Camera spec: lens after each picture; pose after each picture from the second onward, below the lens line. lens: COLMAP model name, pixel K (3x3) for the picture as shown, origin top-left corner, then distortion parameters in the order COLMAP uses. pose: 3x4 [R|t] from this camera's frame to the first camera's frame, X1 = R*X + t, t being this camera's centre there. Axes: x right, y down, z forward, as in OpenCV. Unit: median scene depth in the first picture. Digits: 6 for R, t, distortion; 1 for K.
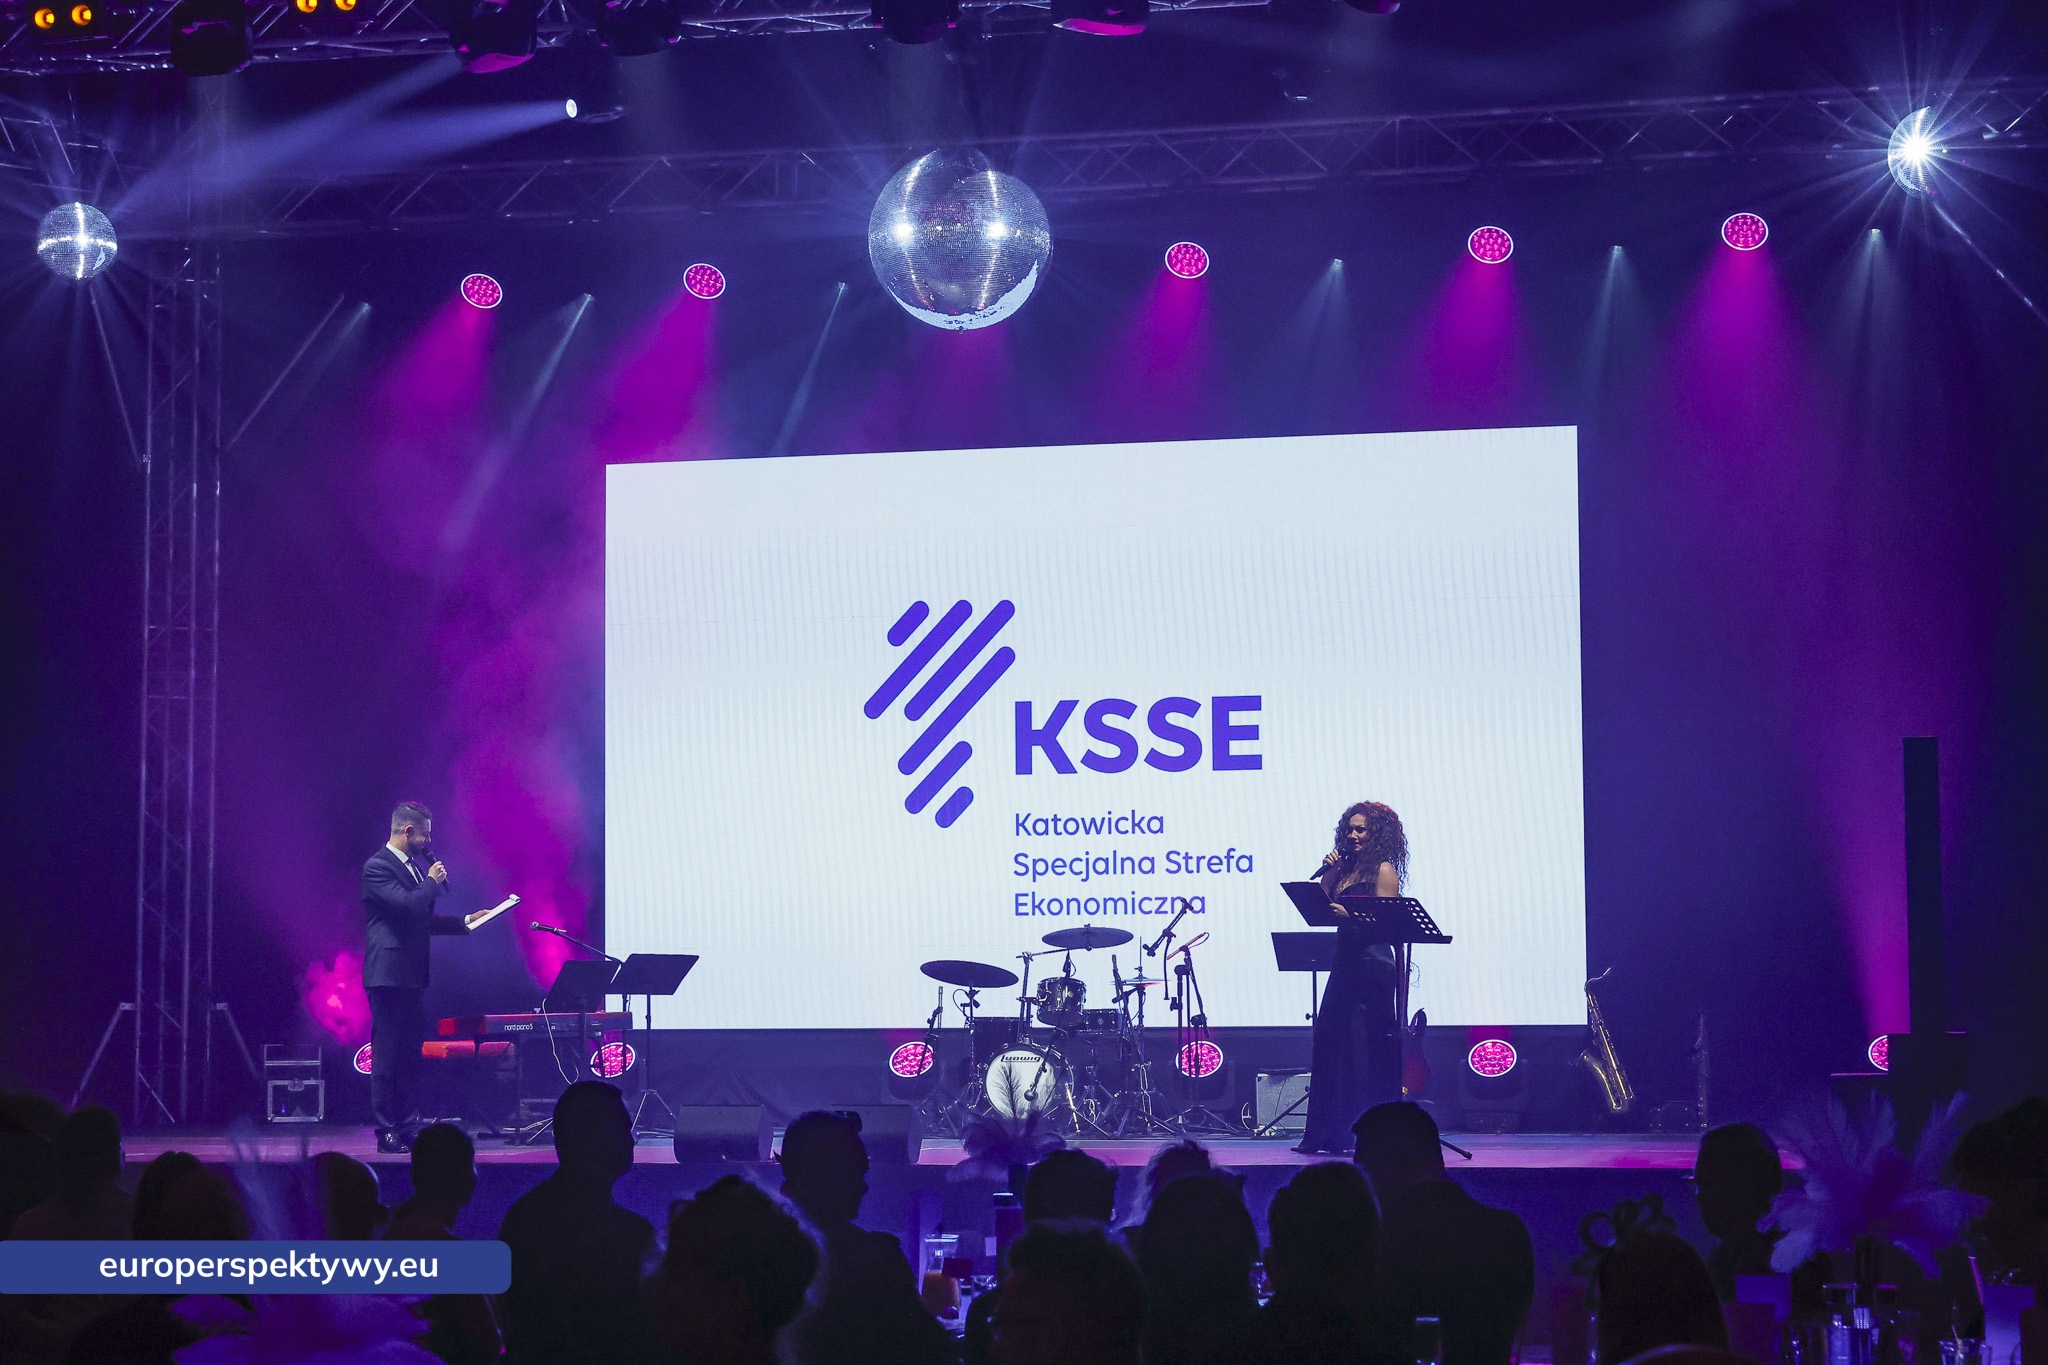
lens RADIAL K [[4265.7, 0, 1024.0], [0, 4265.7, 682.5], [0, 0, 1]] dist [0.053568, 0.129241]
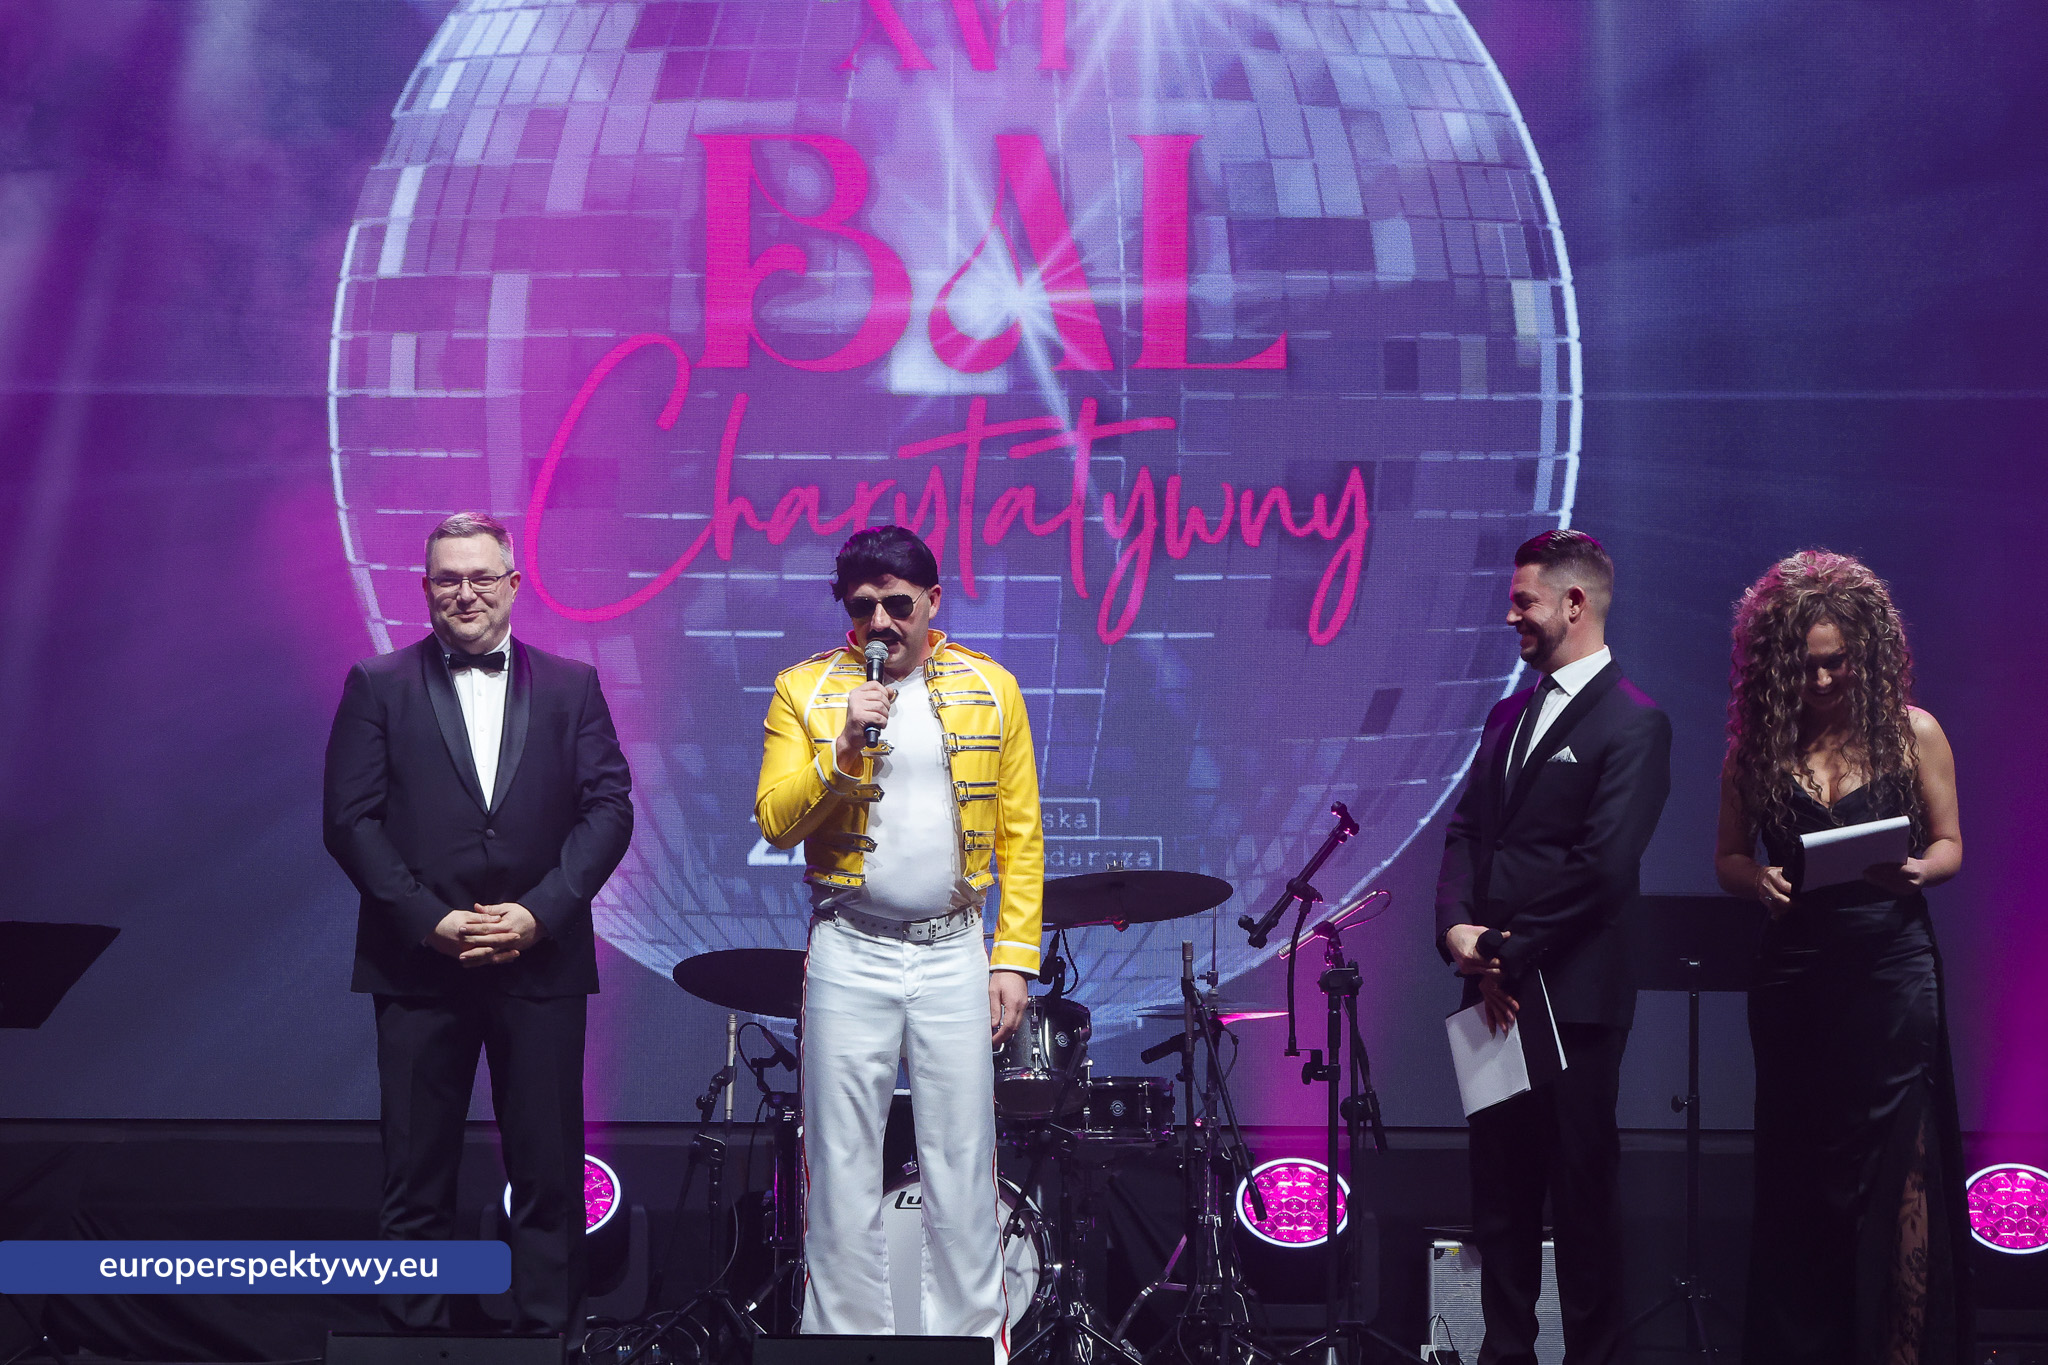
lens RADIAL K [[7132.5, 0, 1024.0], [0, 7132.5, 682.5], [0, 0, 1]] dist [0.061251, -0.318478]
pose [[0.979540, 0.022046, 0.200039, -0.125228], [-0.026323, 0.999478, 0.018744, 0.027678], [-0.199521, -0.023626, 0.979609, 0.353051]]
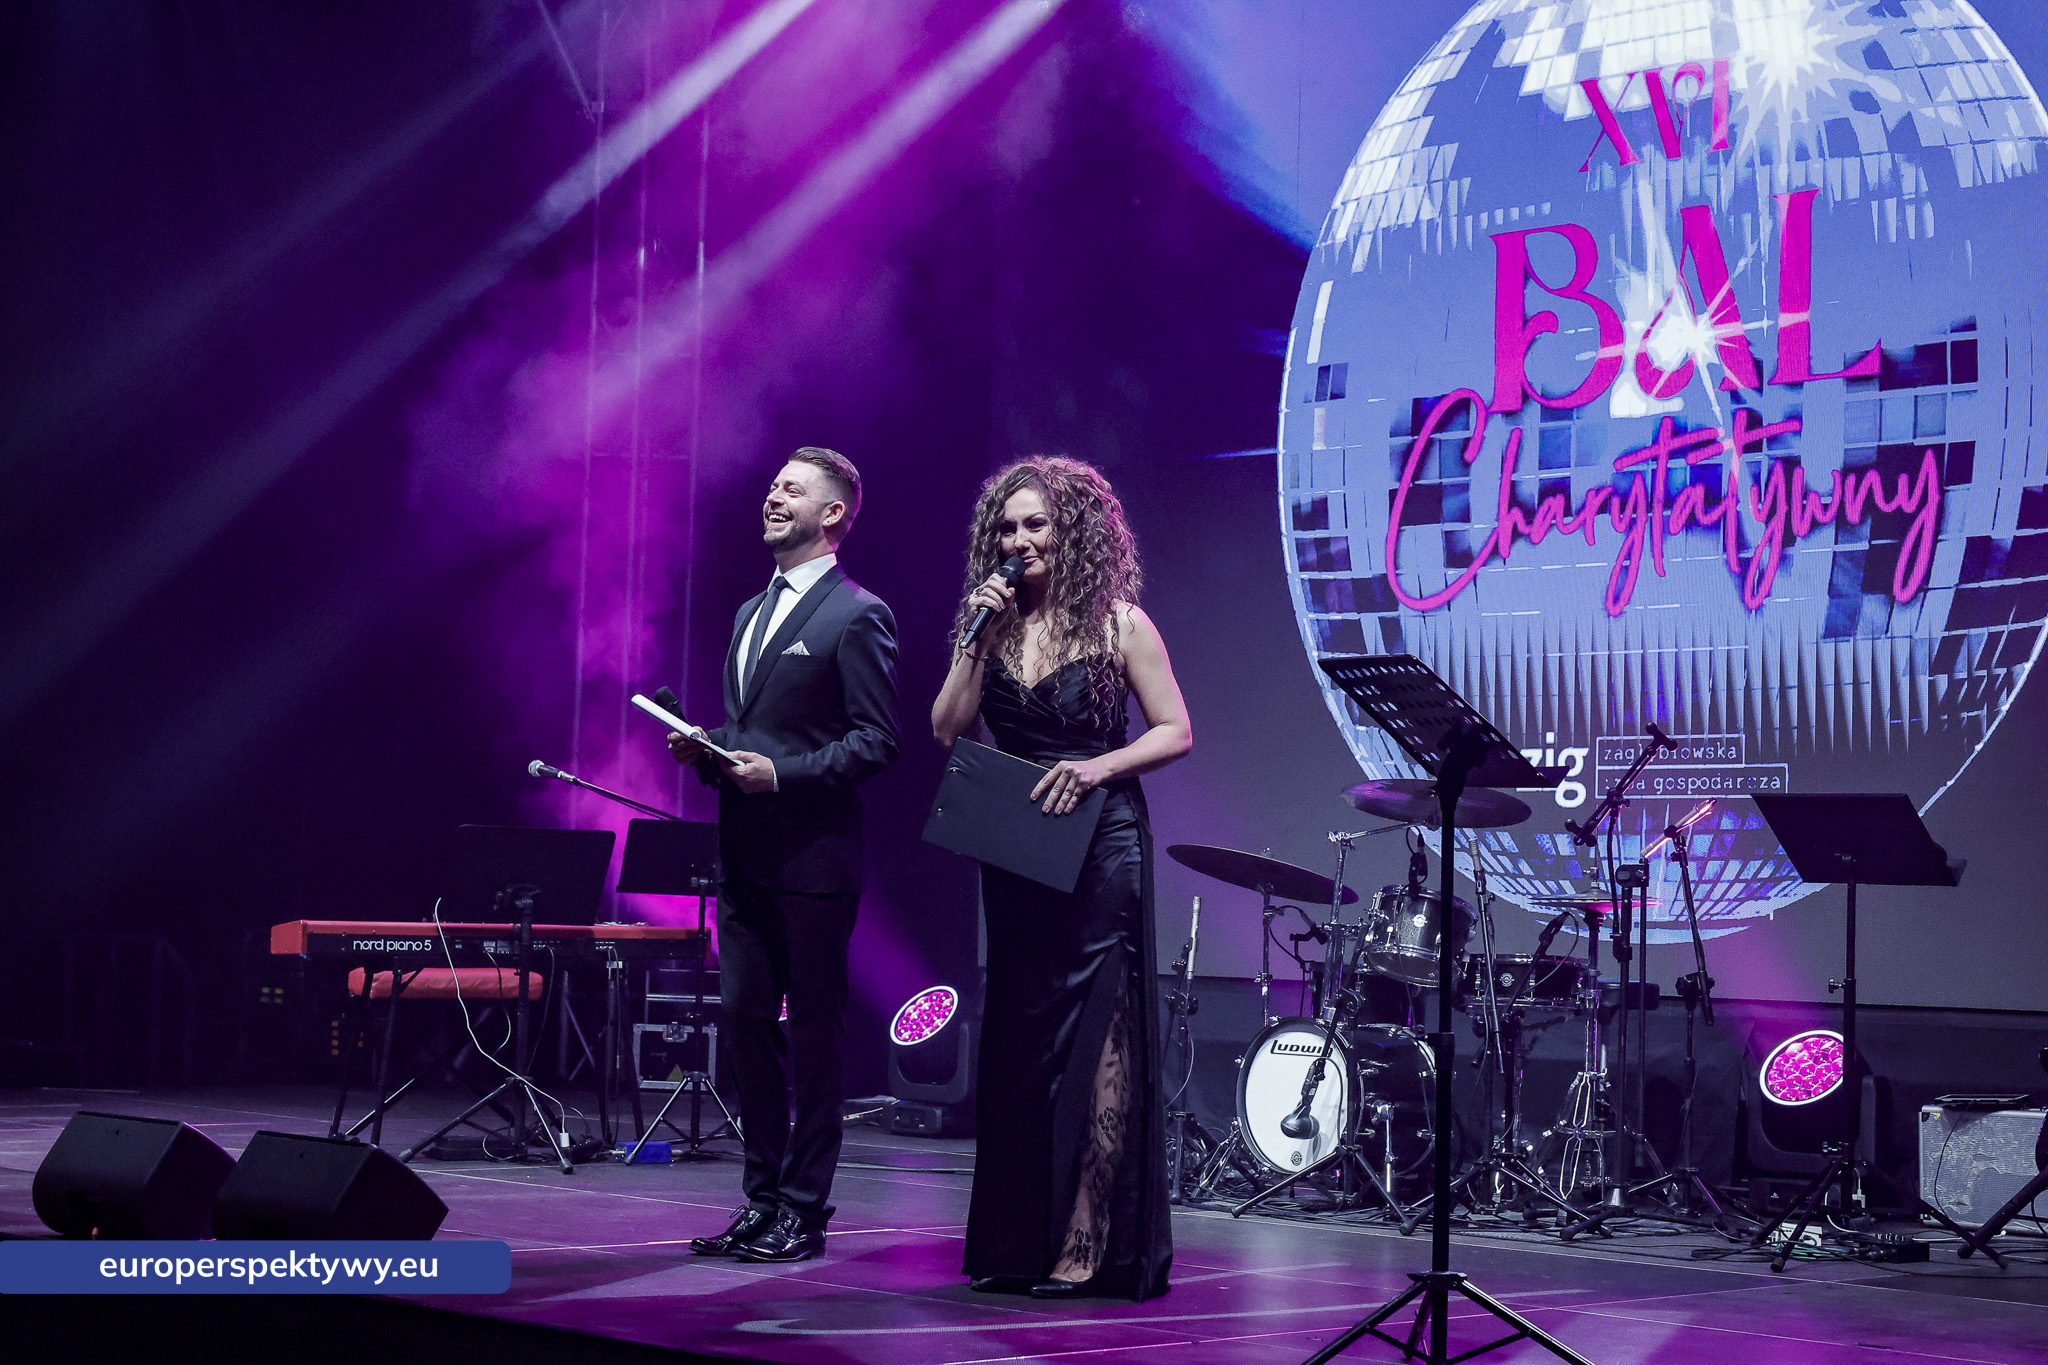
lens RADIAL K [[3652.7, 0, 1024.0], [0, 3652.7, 682.5], [0, 0, 1]] dist [0.015266, 0.033148]
pose [[0.844247, -0.004124, -0.535938, 0.194113], [0.005398, 0.999985, 0.000810, 0.045430], [0.535927, -0.003577, 0.844257, 0.624849]]
